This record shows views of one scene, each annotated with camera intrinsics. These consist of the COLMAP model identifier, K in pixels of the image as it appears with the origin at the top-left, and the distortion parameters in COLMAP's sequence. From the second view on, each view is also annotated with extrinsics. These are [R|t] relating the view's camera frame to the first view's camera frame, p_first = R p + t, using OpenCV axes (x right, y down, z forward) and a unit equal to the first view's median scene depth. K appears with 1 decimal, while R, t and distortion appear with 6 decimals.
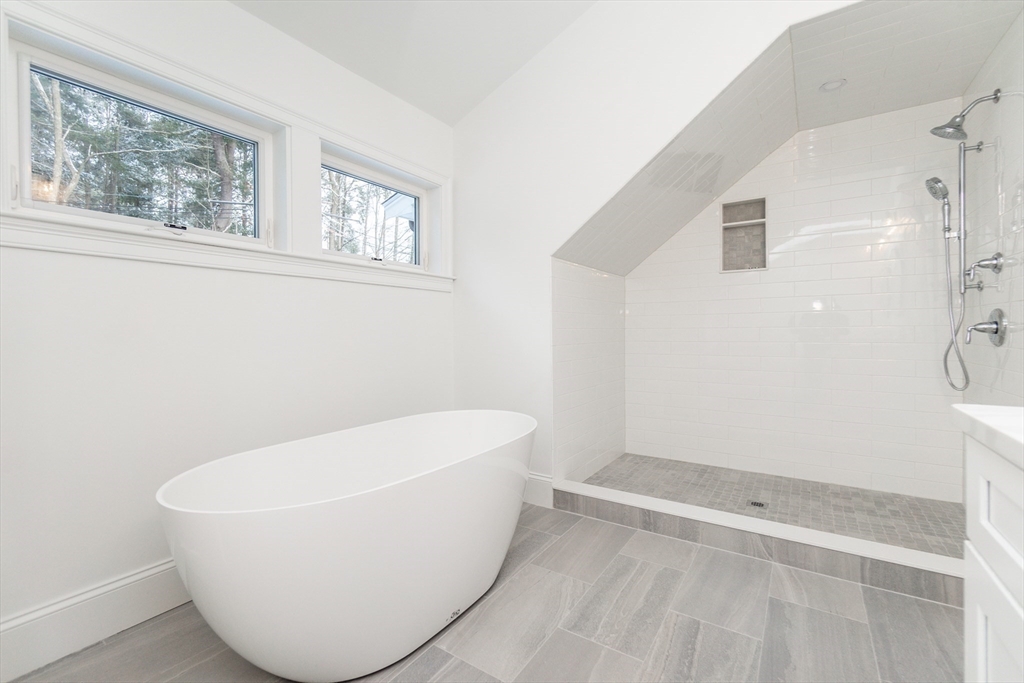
lens RADIAL K [[439.9, 0, 512.1], [0, 439.9, 335.3], [0, 0, 1]] dist [-0.001504, -0.000105]
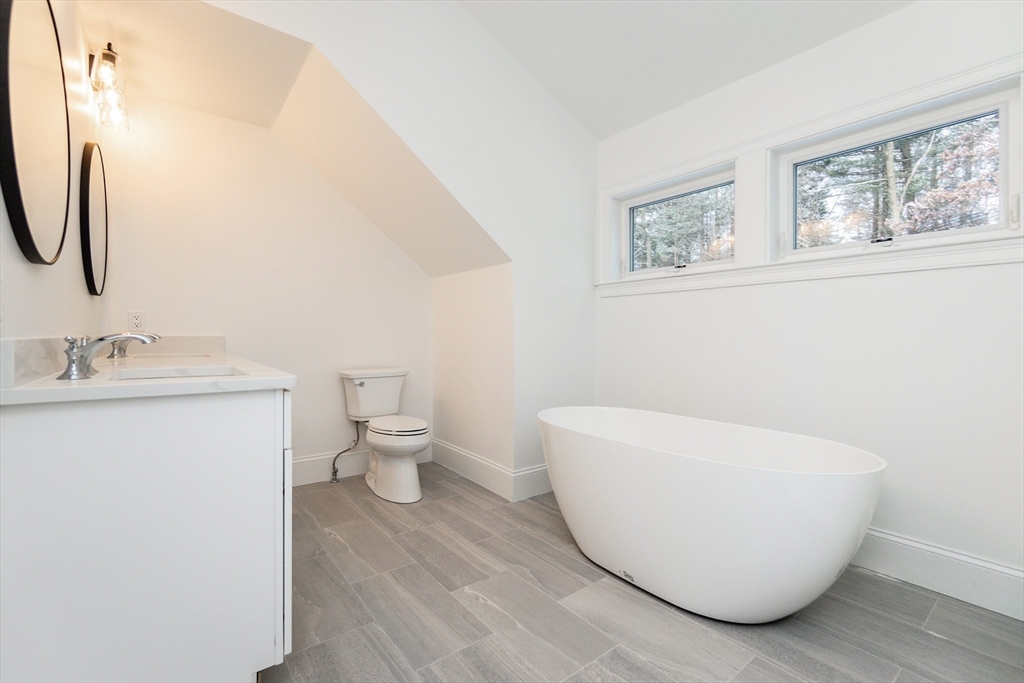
lens RADIAL K [[436.8, 0, 526.3], [0, 436.8, 342.0], [0, 0, 1]] dist [-0.001826, -0.000213]
pose [[-0.284841, 0.009054, -0.958532, 0.729231], [-0.011996, 0.999843, 0.013009, -0.010646], [0.958500, 0.015204, -0.284688, 0.717654]]
